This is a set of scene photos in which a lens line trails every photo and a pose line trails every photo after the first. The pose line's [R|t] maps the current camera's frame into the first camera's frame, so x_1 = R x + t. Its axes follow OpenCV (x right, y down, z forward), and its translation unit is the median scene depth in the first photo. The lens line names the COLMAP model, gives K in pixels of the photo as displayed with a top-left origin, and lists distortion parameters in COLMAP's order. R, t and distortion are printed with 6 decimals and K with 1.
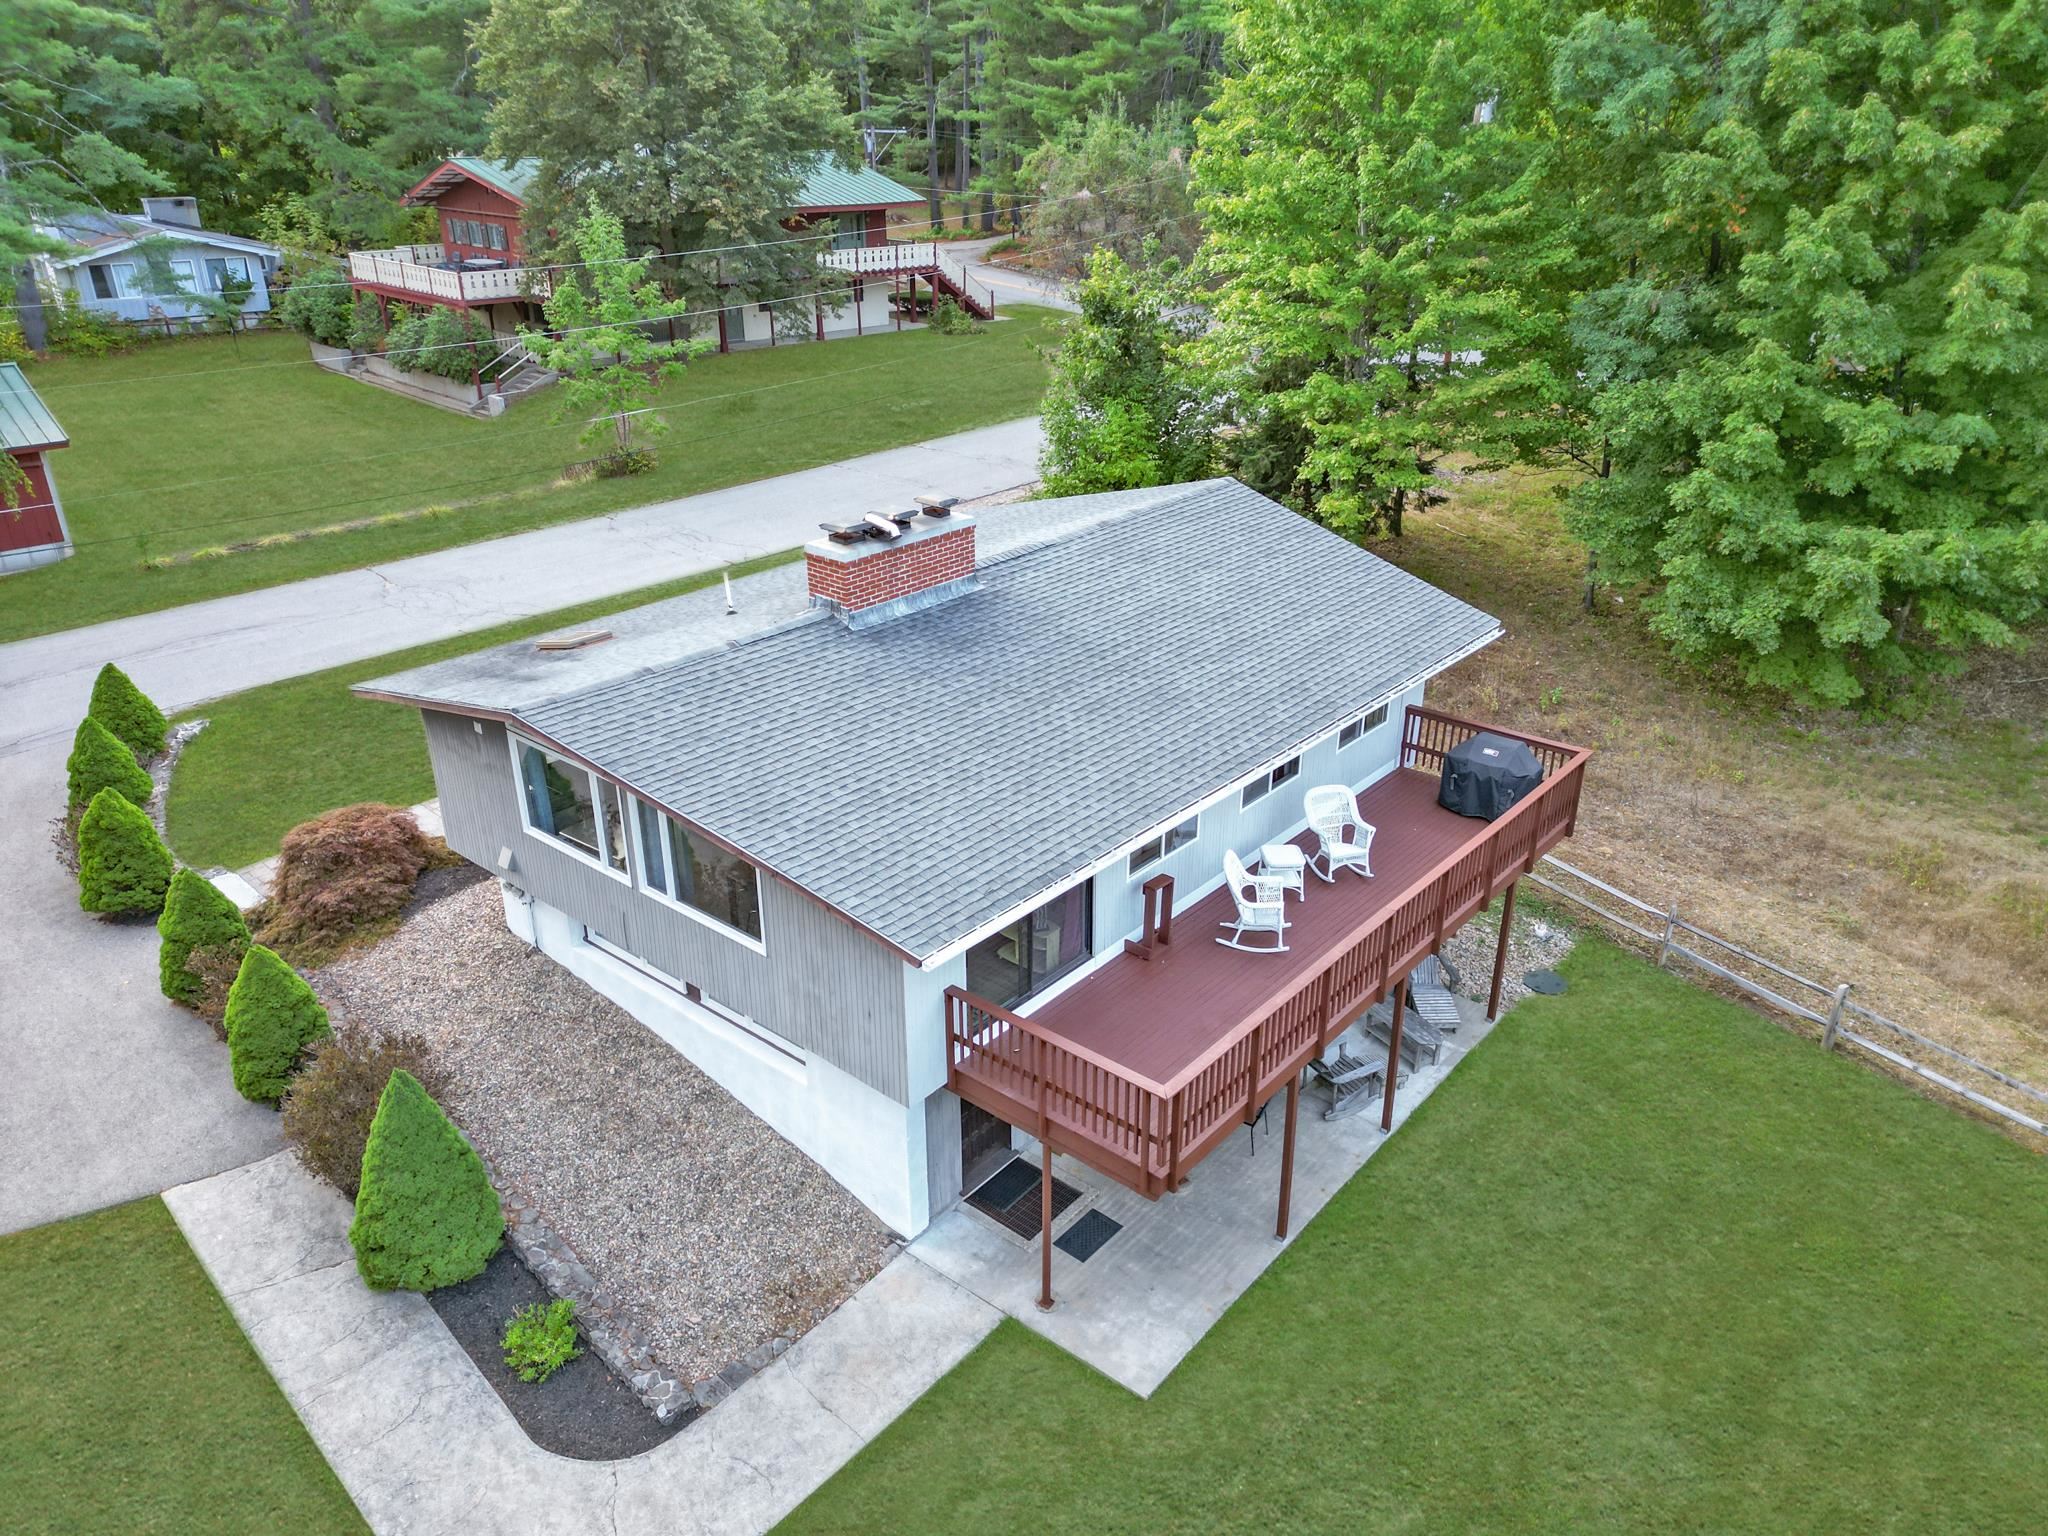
lens RADIAL K [[1412.3, 0, 1024.0], [0, 1412.3, 768.0], [0, 0, 1]] dist [0.060168, -0.040647]
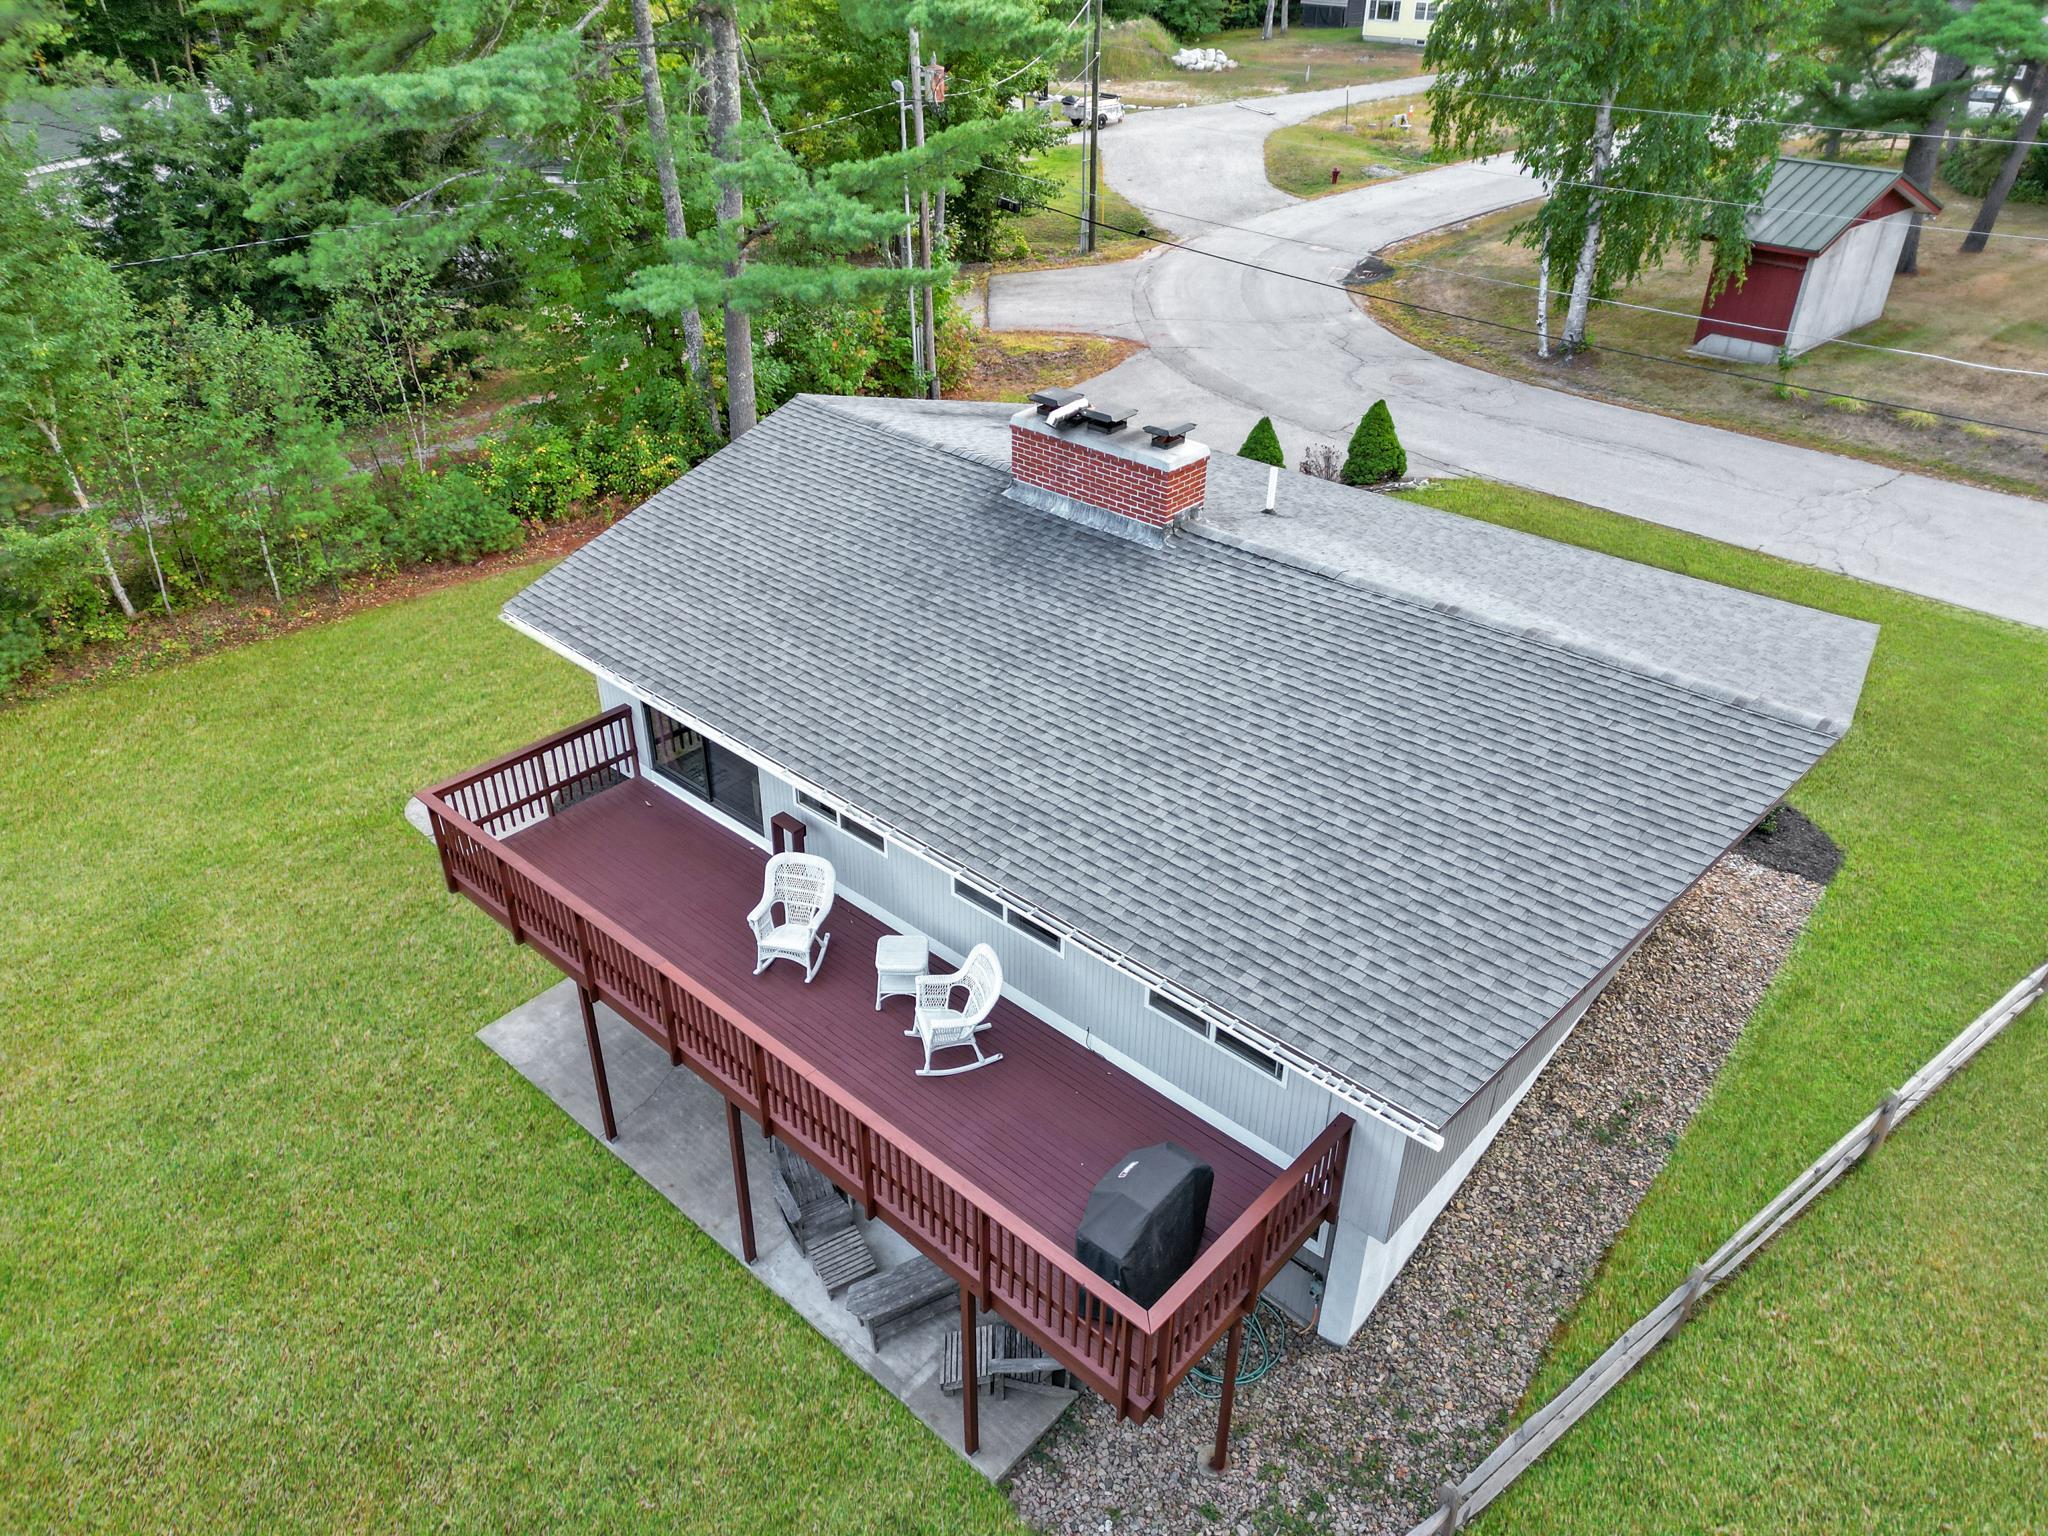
lens RADIAL K [[1412.3, 0, 1024.0], [0, 1412.3, 768.0], [0, 0, 1]] dist [0.060168, -0.040647]
pose [[-0.030294, 0.526061, -0.849907, 0.581615], [-0.422476, 0.763872, 0.487867, -0.320008], [0.905868, 0.373845, 0.199107, 0.685208]]
